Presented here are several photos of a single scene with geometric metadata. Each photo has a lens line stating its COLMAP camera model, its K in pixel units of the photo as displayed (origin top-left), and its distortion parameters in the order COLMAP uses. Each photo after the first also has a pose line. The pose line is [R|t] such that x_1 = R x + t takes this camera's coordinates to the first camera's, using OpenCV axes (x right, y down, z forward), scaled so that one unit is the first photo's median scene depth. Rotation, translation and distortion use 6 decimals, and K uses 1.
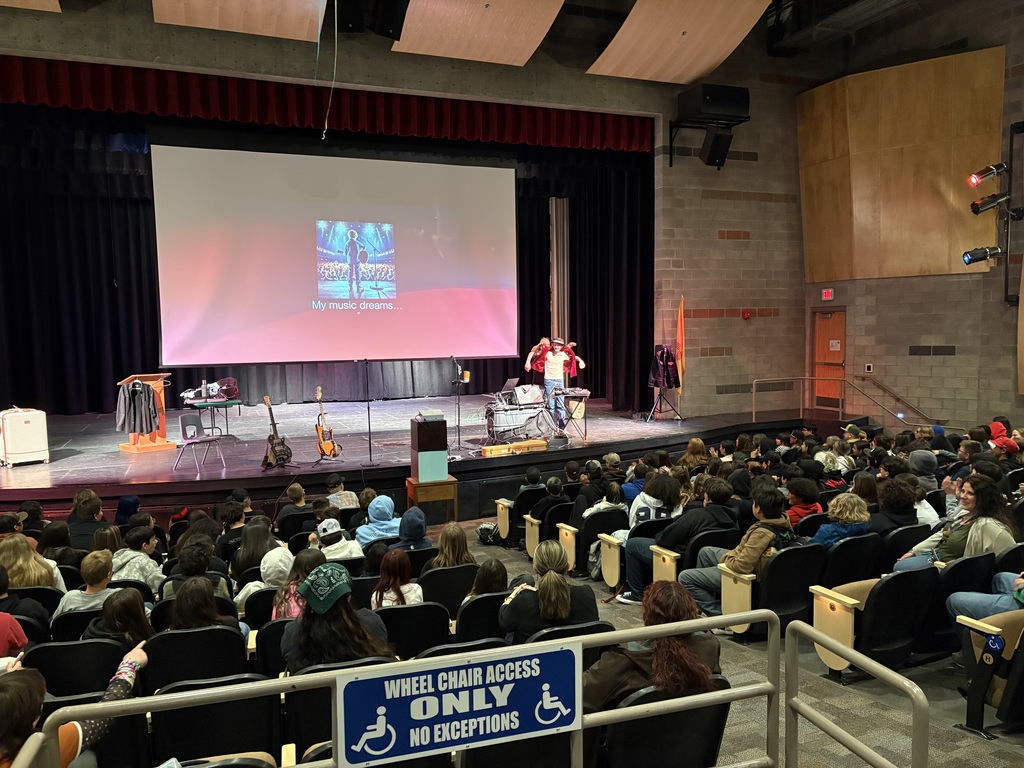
lens RADIAL K [[780.2, 0, 504.4], [0, 780.2, 380.6], [0, 0, 1]] dist [0.040324, -0.026835]
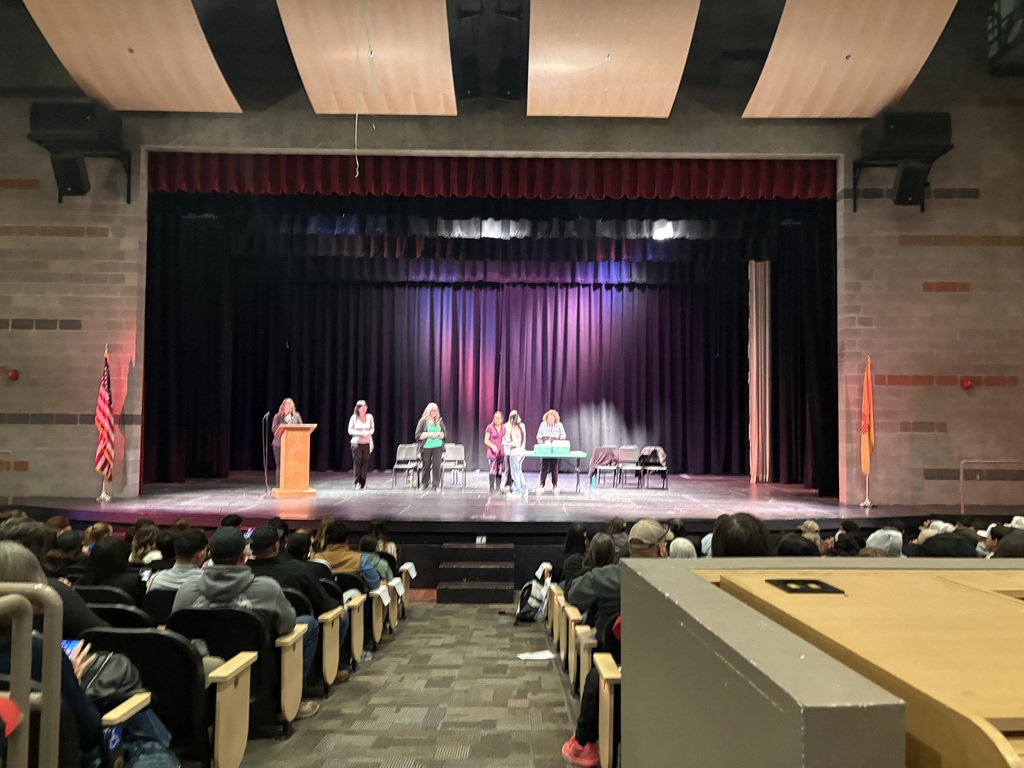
lens RADIAL K [[779.9, 0, 517.6], [0, 779.9, 383.9], [0, 0, 1]] dist [0.036118, -0.008650]
pose [[0.931568, 0.006872, -0.363502, 0.181551], [-0.050849, 0.992457, -0.111552, 0.032701], [0.359994, 0.122402, 0.924890, 0.083708]]
